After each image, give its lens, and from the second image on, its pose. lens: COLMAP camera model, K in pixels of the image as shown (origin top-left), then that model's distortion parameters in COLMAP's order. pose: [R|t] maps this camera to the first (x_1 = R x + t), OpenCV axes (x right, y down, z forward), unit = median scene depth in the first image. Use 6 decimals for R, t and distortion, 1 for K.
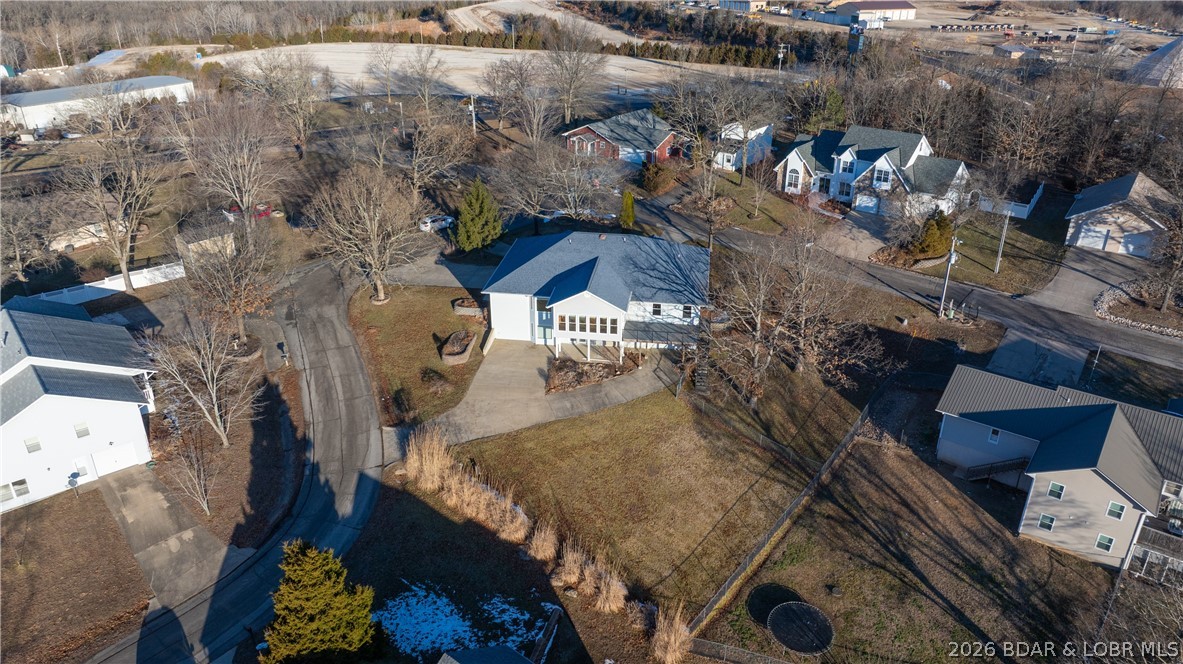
lens RADIAL K [[827.8, 0, 587.7], [0, 827.8, 334.5], [0, 0, 1]] dist [-0.022413, 0.005620]
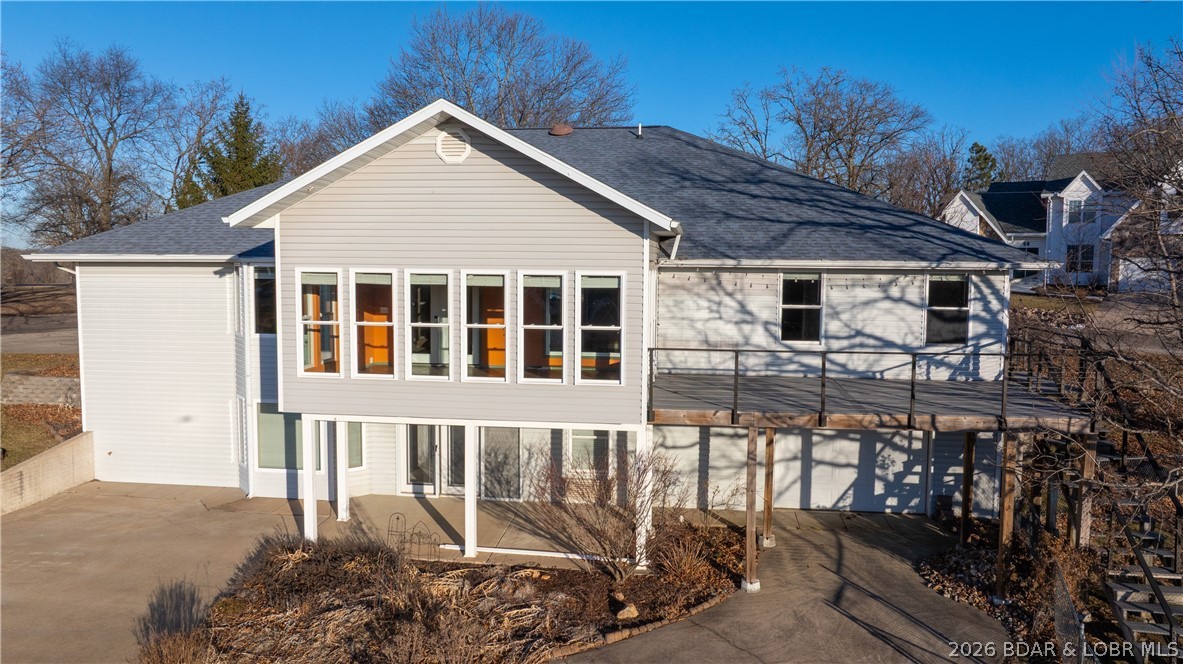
lens RADIAL K [[827.8, 0, 591.8], [0, 827.8, 326.6], [0, 0, 1]] dist [-0.022413, 0.005620]
pose [[0.999737, 0.004984, 0.022400, 0.024777], [0.003823, 0.926308, -0.376747, 0.054388], [-0.022627, 0.376733, 0.926045, 0.805202]]
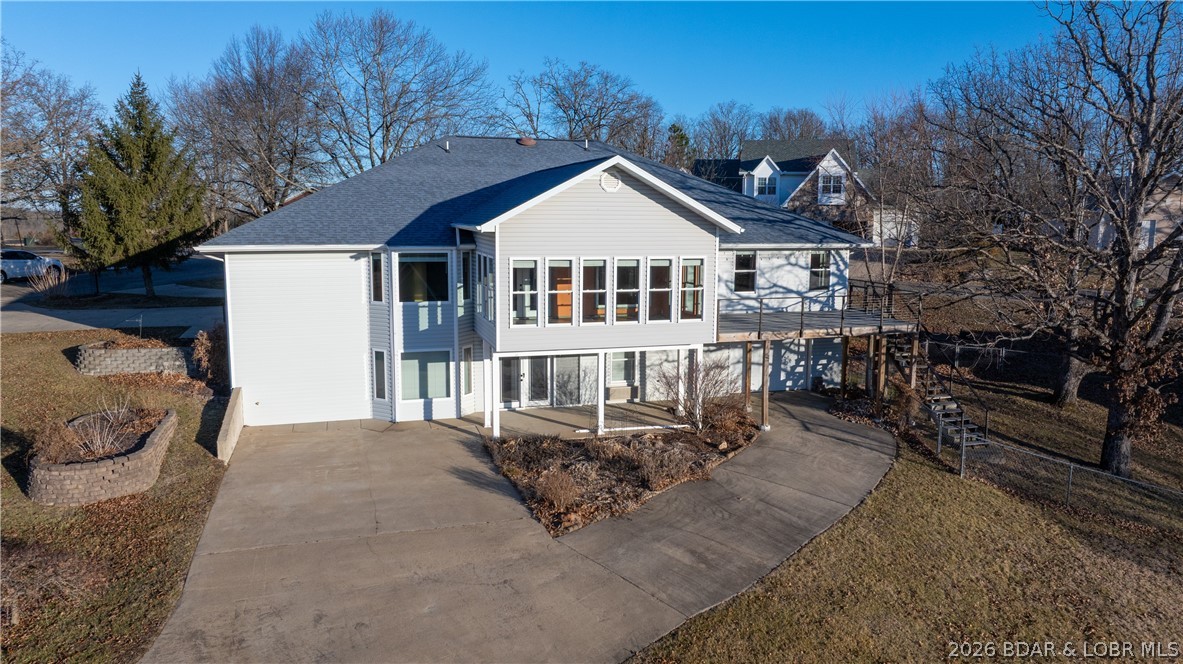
lens RADIAL K [[827.8, 0, 584.1], [0, 827.8, 323.5], [0, 0, 1]] dist [-0.022413, 0.005620]
pose [[0.905789, -0.051973, 0.420530, -0.129727], [0.185673, 0.940780, -0.283654, 0.078570], [-0.380884, 0.335011, 0.861797, 0.727613]]
